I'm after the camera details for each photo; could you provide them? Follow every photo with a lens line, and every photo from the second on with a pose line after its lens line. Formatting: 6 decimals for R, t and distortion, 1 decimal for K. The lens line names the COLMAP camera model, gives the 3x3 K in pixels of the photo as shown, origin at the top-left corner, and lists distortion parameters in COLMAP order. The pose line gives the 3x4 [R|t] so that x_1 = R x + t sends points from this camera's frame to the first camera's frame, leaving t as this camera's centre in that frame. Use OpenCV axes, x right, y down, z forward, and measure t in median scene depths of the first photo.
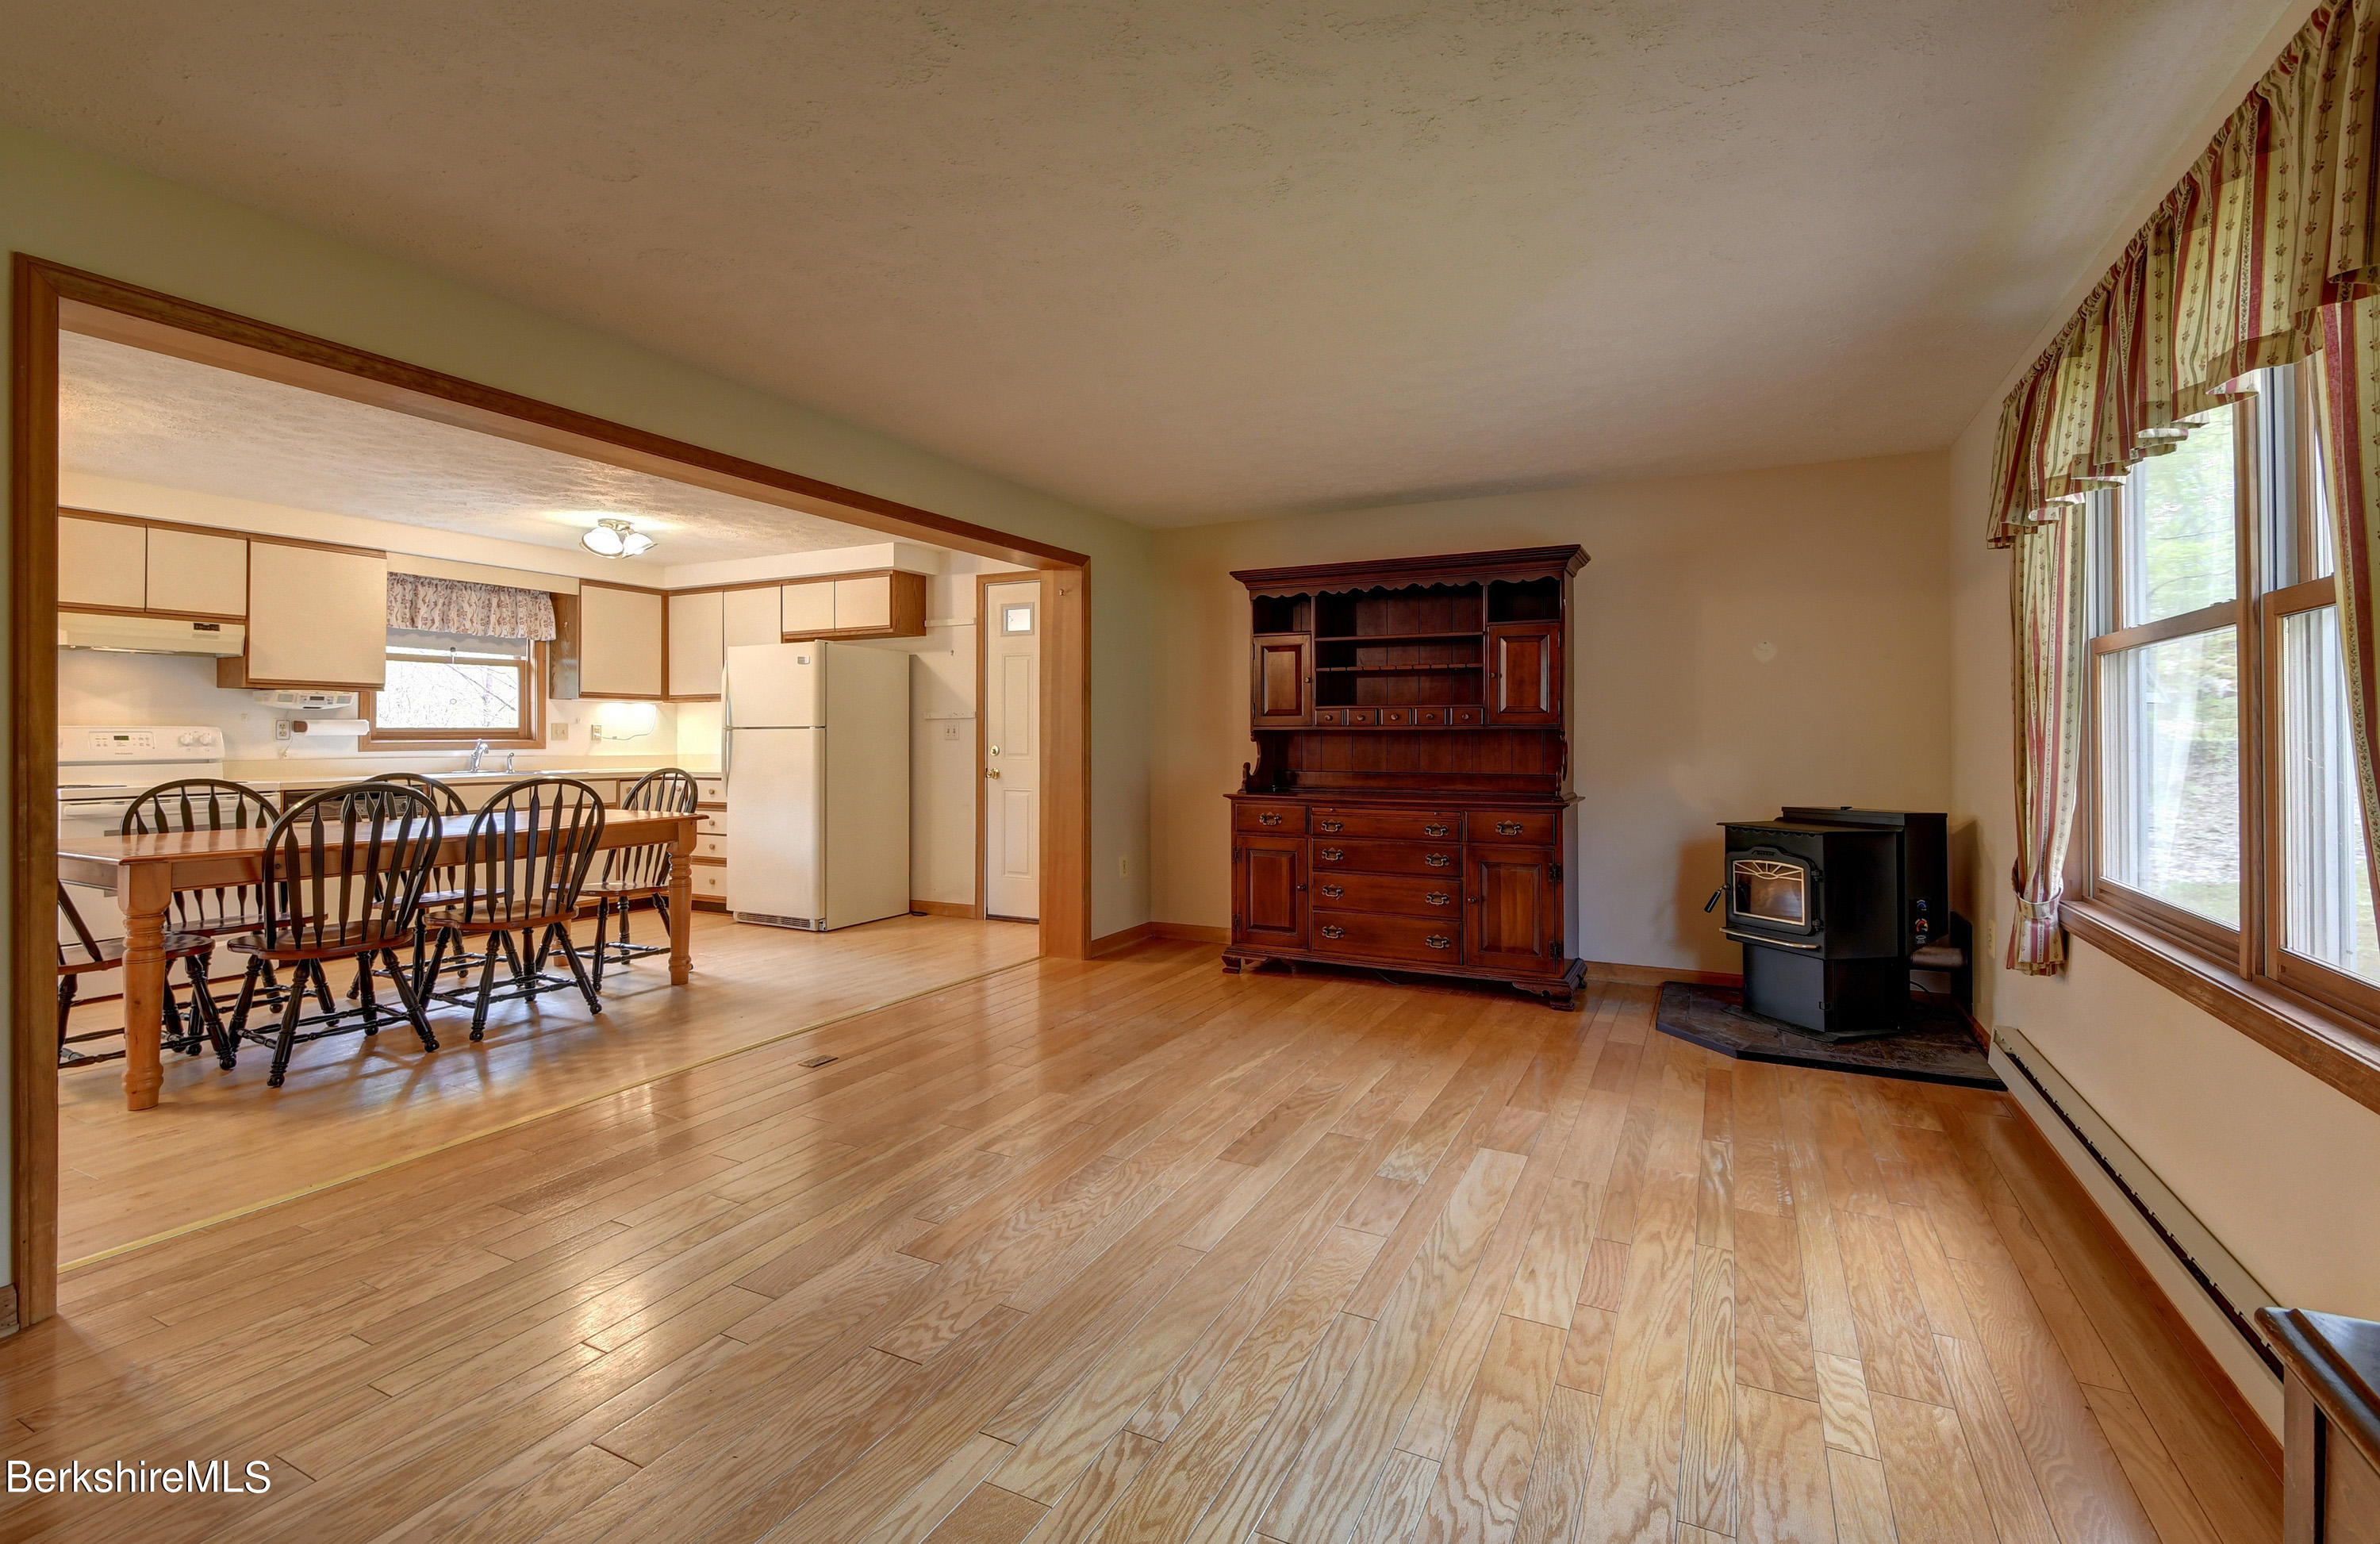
lens RADIAL K [[1057.2, 0, 1178.0], [0, 1057.2, 734.0], [0, 0, 1]] dist [-0.004776, -0.001337]
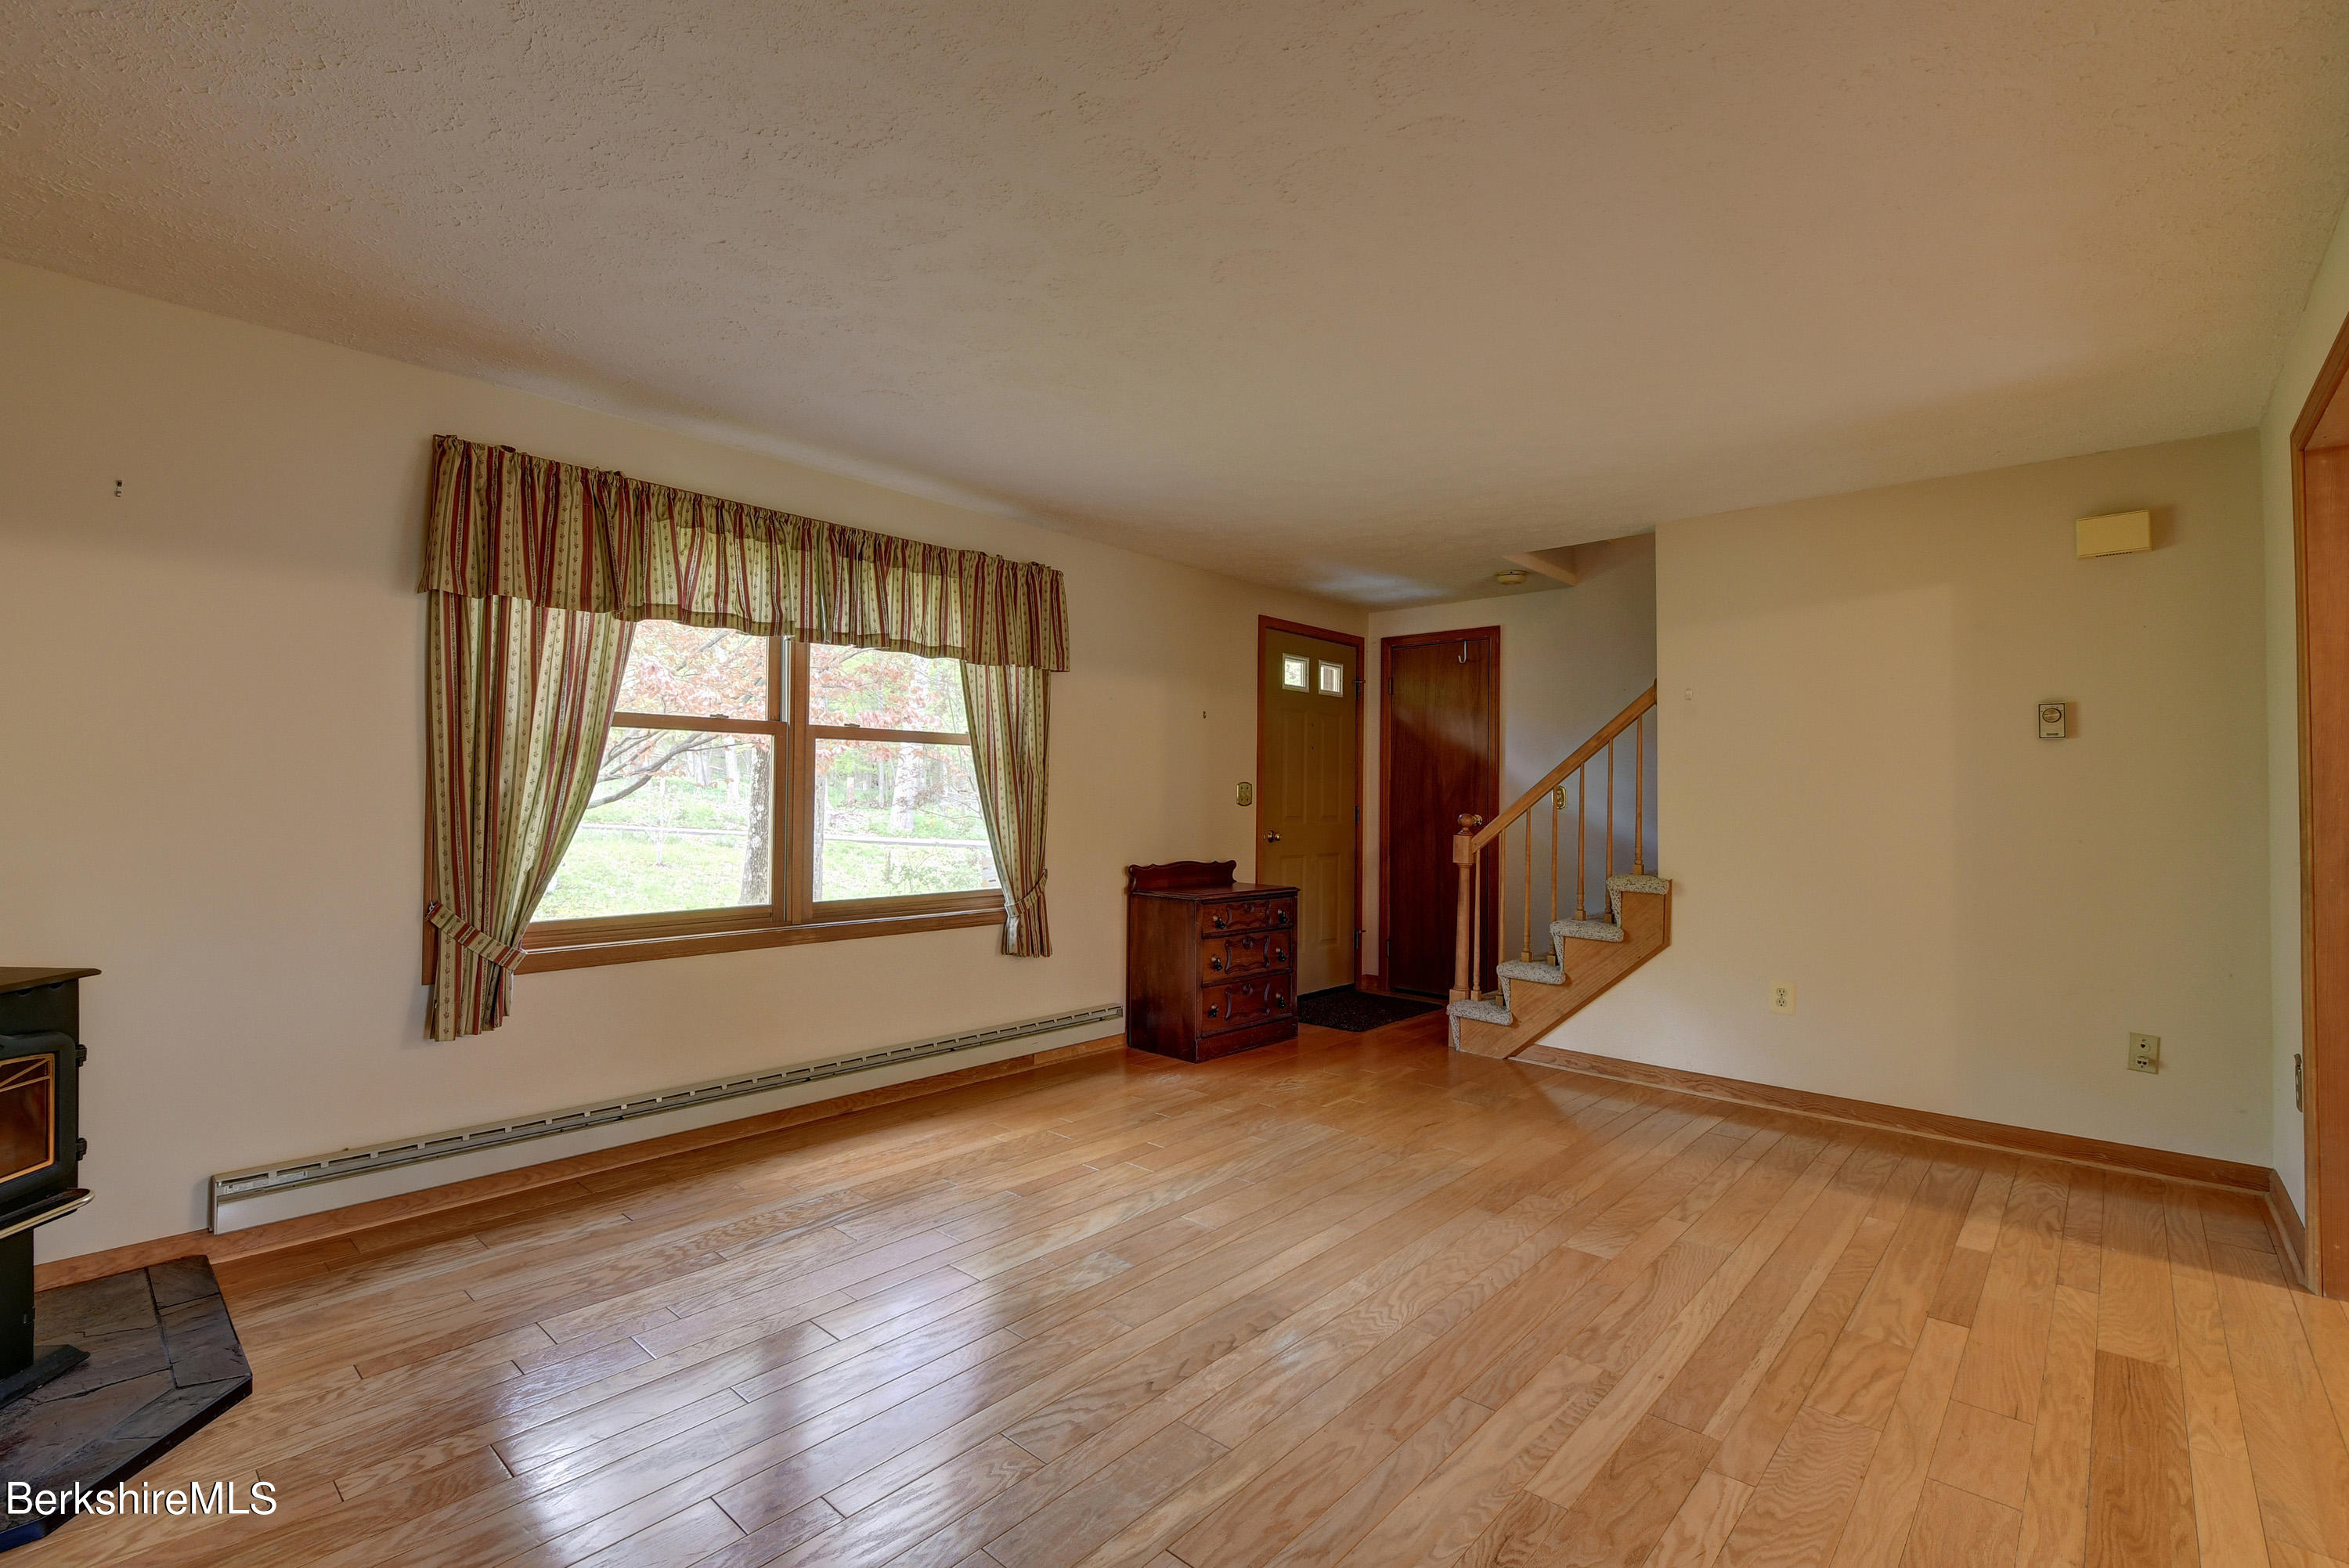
lens RADIAL K [[1043.5, 0, 1155.1], [0, 1043.5, 780.0], [0, 0, 1]] dist [0.008640, -0.006265]
pose [[-0.964114, -0.005982, 0.265420, -0.043707], [-0.010688, 0.999810, -0.016292, -0.001012], [-0.265273, -0.018544, -0.963995, 1.081487]]
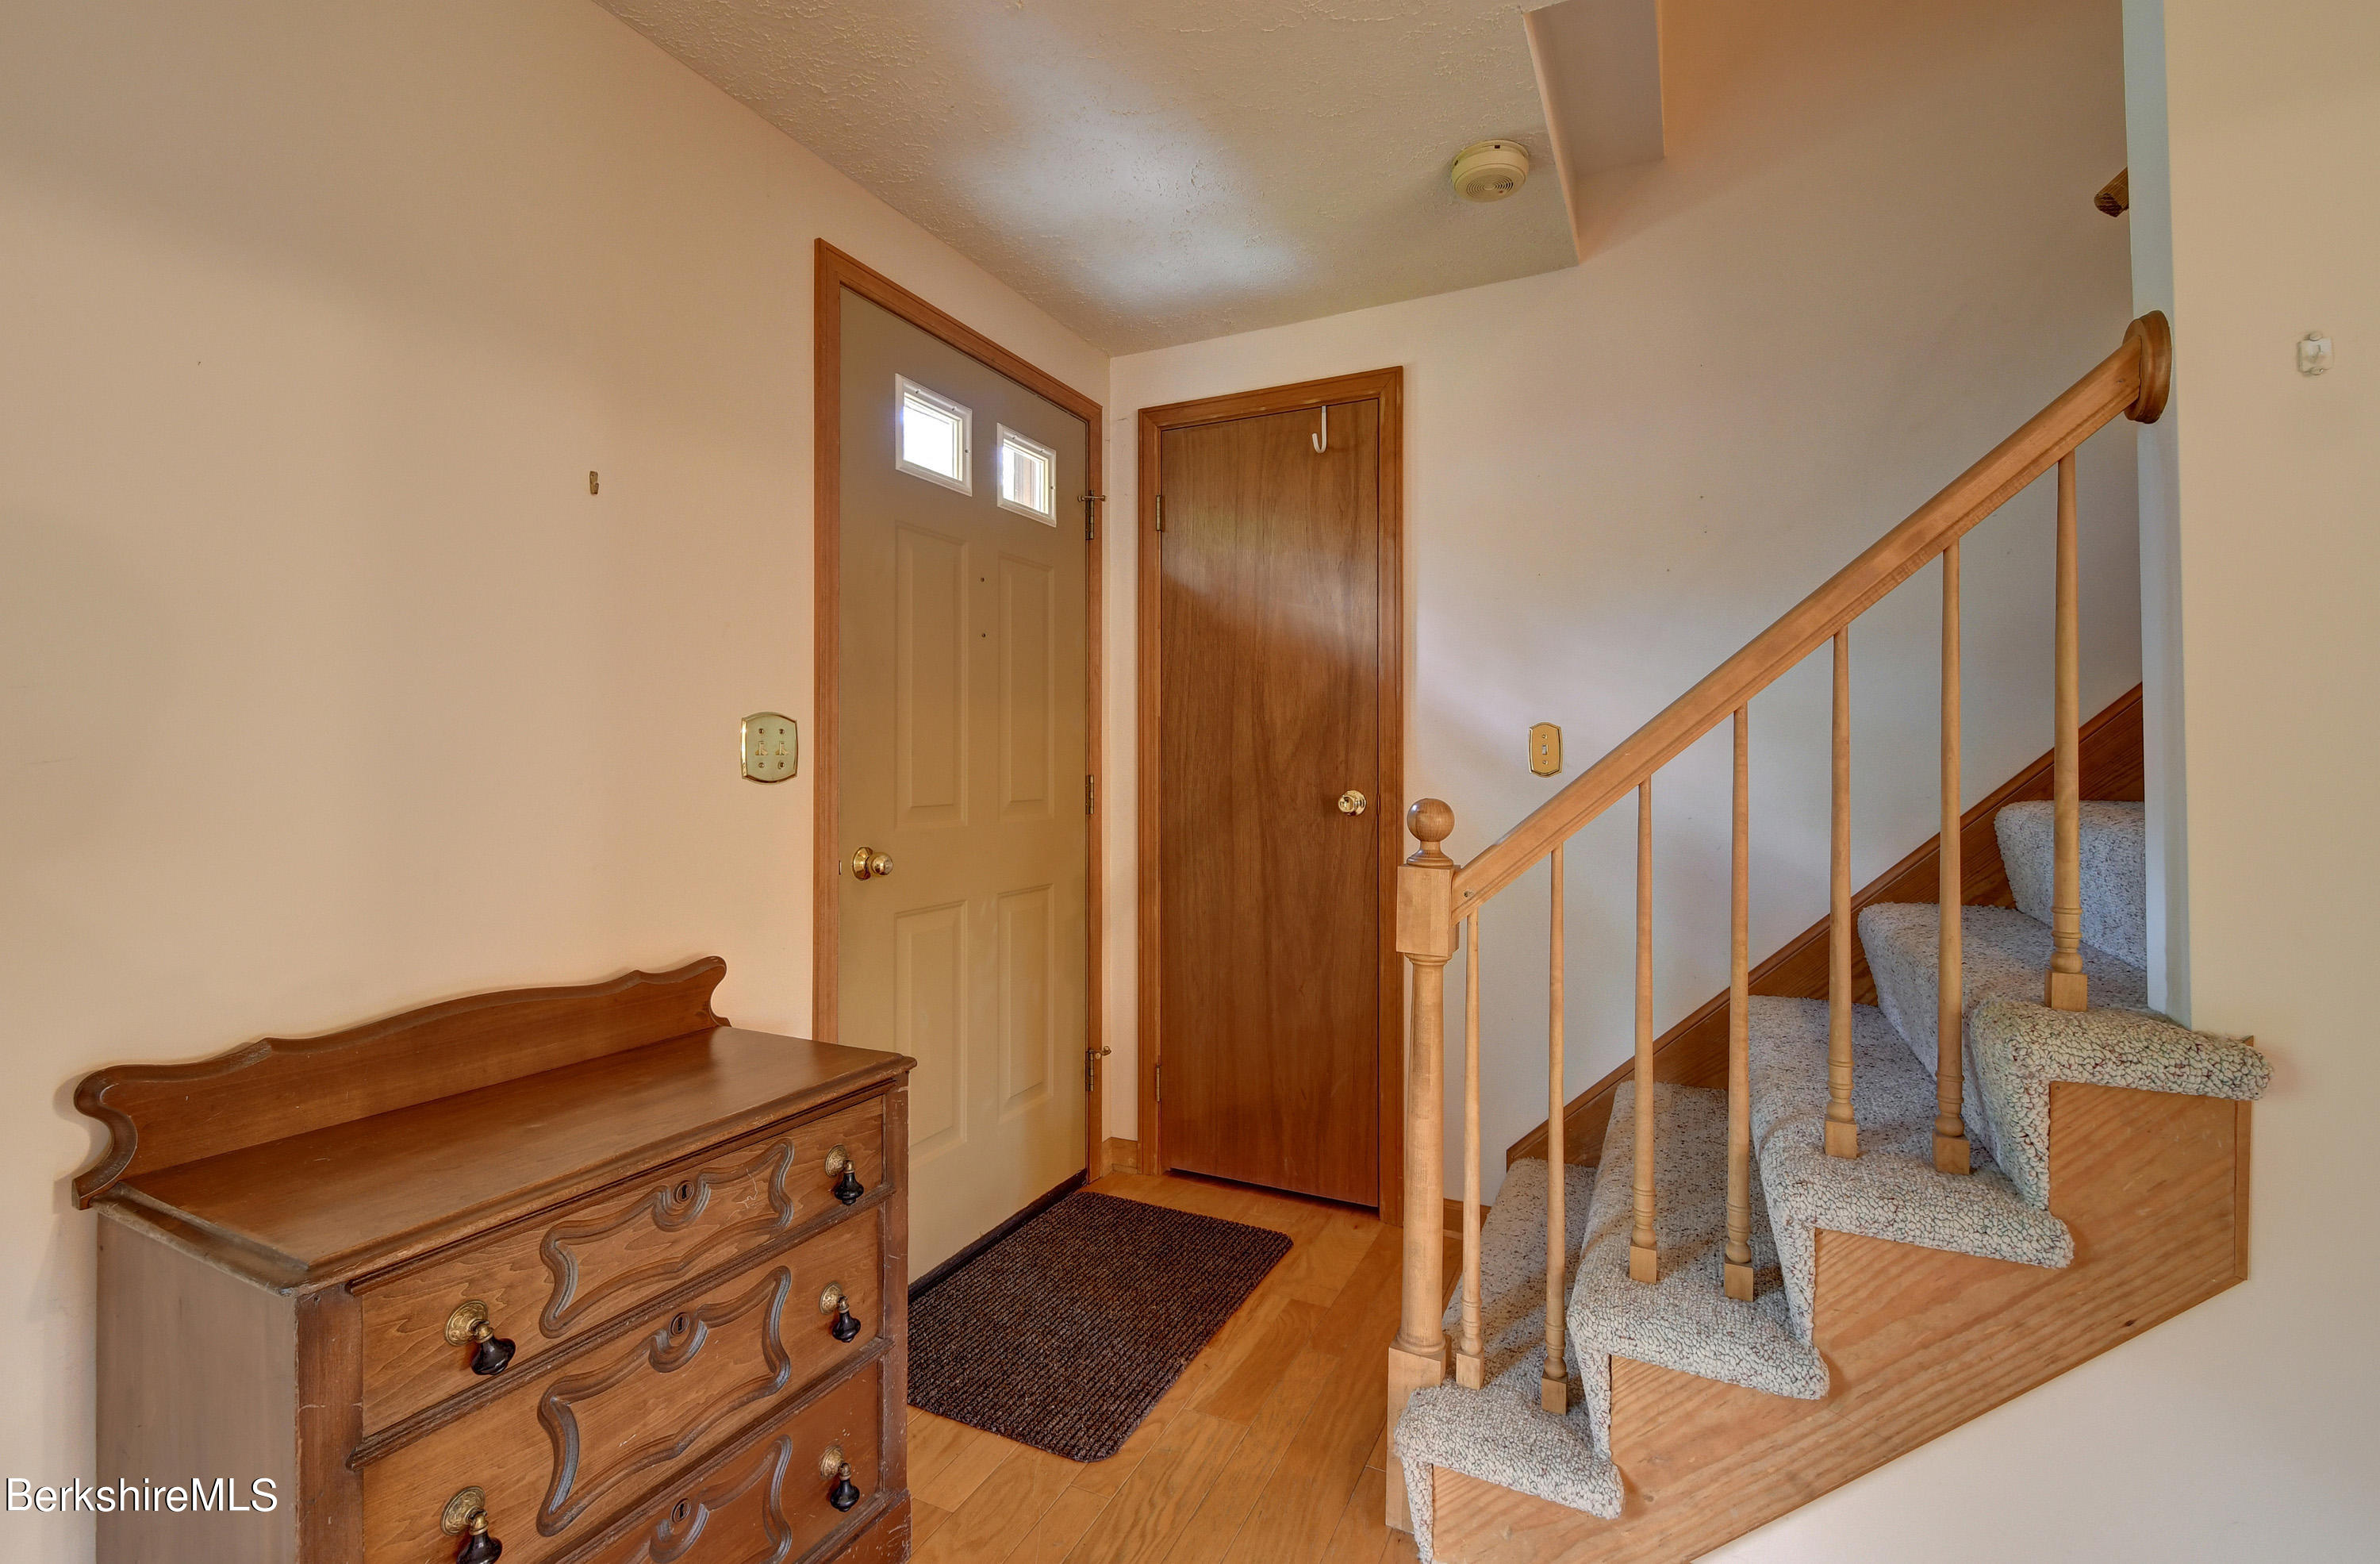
lens RADIAL K [[1057.5, 0, 1189.3], [0, 1057.5, 752.1], [0, 0, 1]] dist [0.008640, -0.006265]
pose [[-0.999621, 0.002261, -0.027438, 0.019850], [0.002539, 0.999946, -0.010123, 0.000316], [0.027413, -0.010189, -0.999572, 0.346706]]
